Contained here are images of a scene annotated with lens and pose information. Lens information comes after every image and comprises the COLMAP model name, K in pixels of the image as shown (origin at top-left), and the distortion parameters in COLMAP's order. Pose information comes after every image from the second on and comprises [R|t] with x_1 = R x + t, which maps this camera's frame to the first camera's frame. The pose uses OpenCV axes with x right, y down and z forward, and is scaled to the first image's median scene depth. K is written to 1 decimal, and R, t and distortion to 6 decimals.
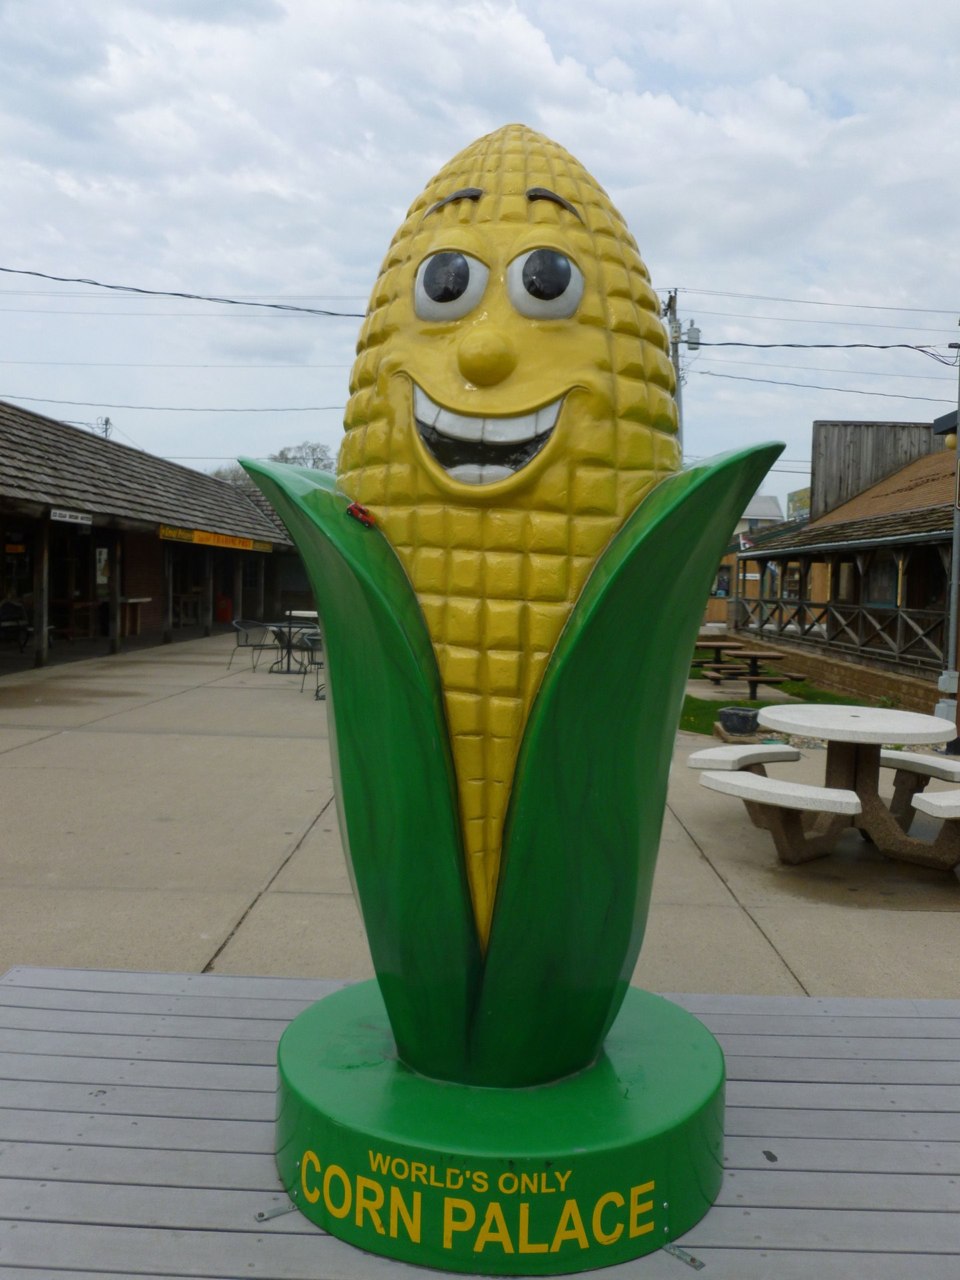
lens RADIAL K [[1047.1, 0, 480.0], [0, 1047.1, 640.0], [0, 0, 1]] dist [-0.027563, 0.005465]
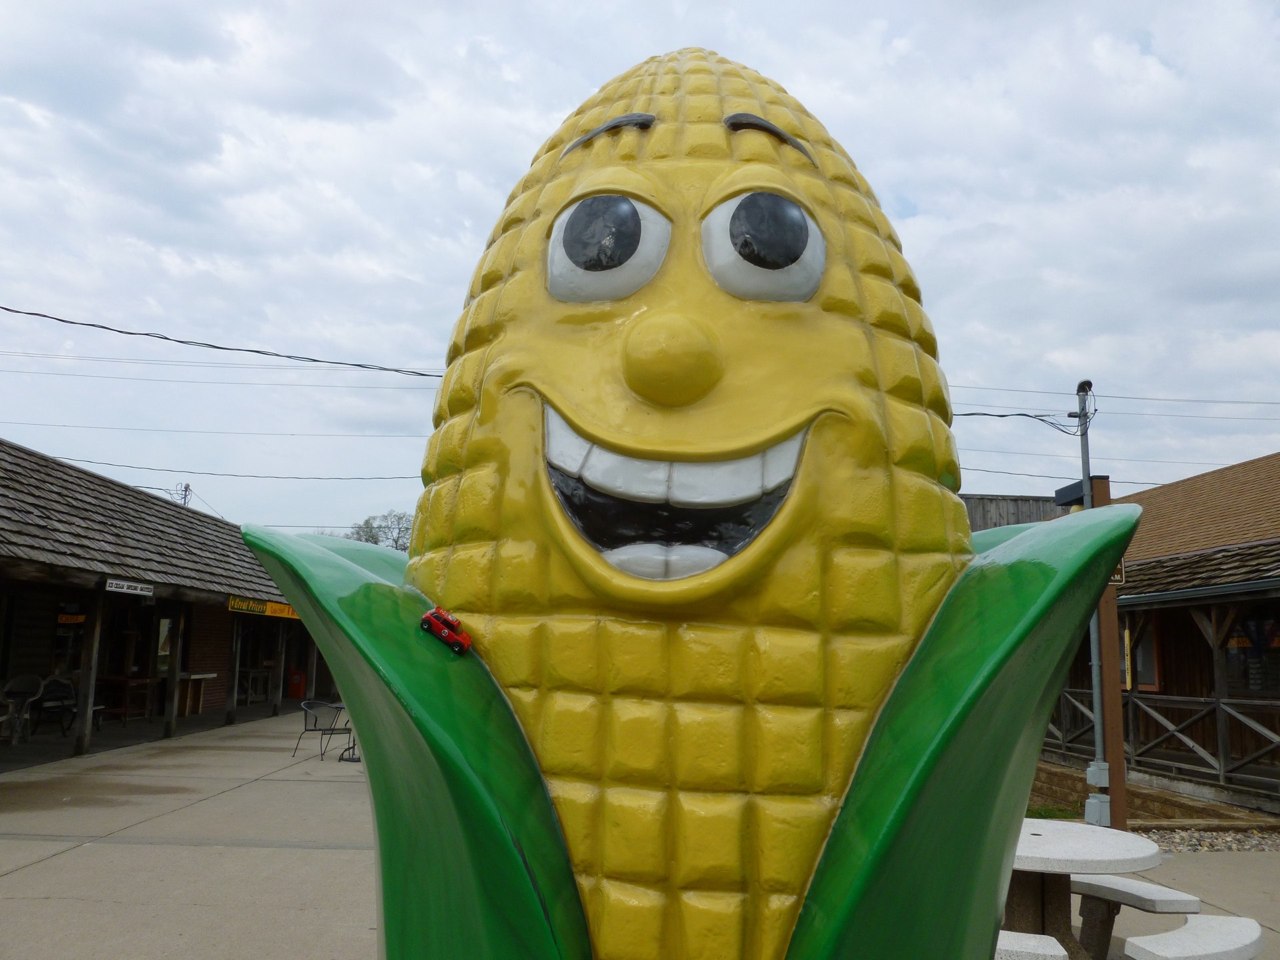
lens RADIAL K [[1071.4, 0, 640.0], [0, 1071.4, 480.0], [0, 0, 1]] dist [-0.065639, 0.002061]
pose [[0.997818, 0.009016, 0.065400, -0.047553], [0.005306, 0.976474, -0.215569, -0.073310], [-0.065805, 0.215446, 0.974296, 0.414038]]
